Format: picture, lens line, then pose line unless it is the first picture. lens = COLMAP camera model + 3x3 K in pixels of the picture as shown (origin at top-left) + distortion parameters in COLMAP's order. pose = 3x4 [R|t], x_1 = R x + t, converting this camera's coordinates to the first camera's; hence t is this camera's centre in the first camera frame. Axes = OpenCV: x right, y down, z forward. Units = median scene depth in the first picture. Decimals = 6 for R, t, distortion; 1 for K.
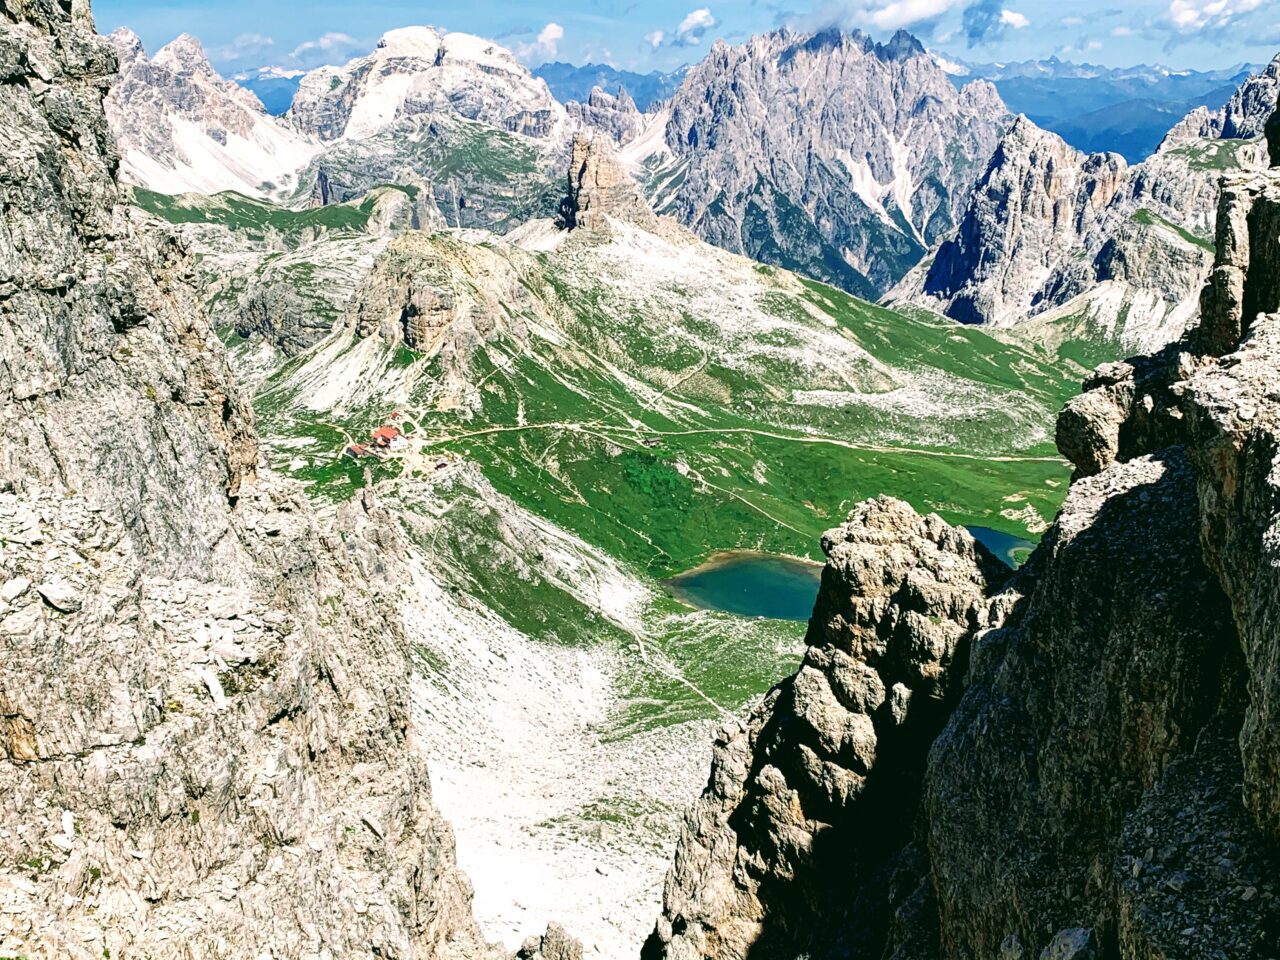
lens RADIAL K [[1625.7, 0, 640.0], [0, 1625.7, 480.0], [0, 0, 1]] dist [0.222276, -0.735082]
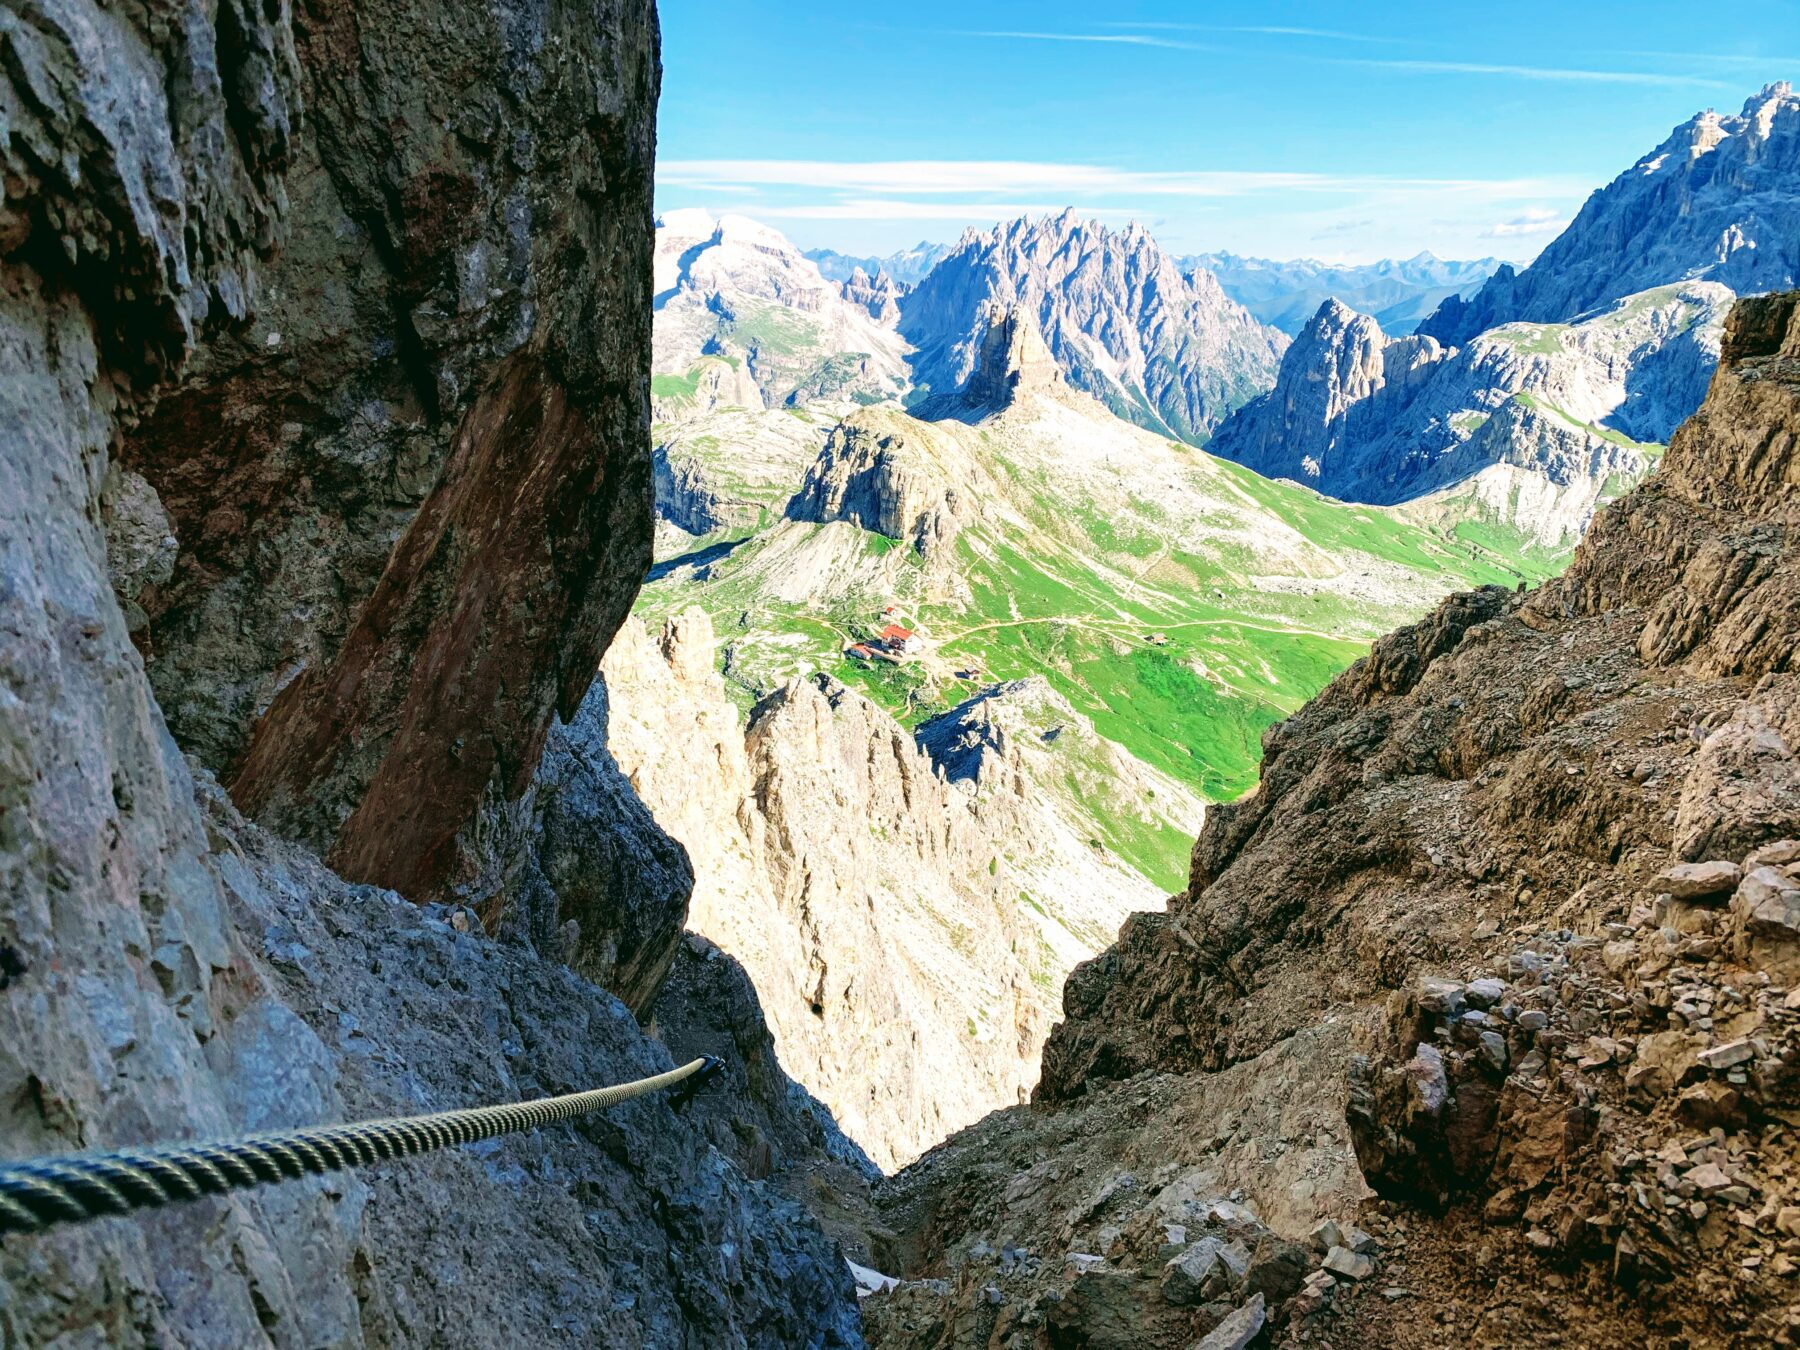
lens RADIAL K [[1393.0, 0, 893.6], [0, 1393.0, 654.7], [0, 0, 1]] dist [0.102850, -0.159076]
pose [[0.998490, 0.004106, 0.054771, -0.168306], [-0.005791, 0.999514, 0.030645, -0.033981], [-0.054619, -0.030916, 0.998029, 0.187098]]
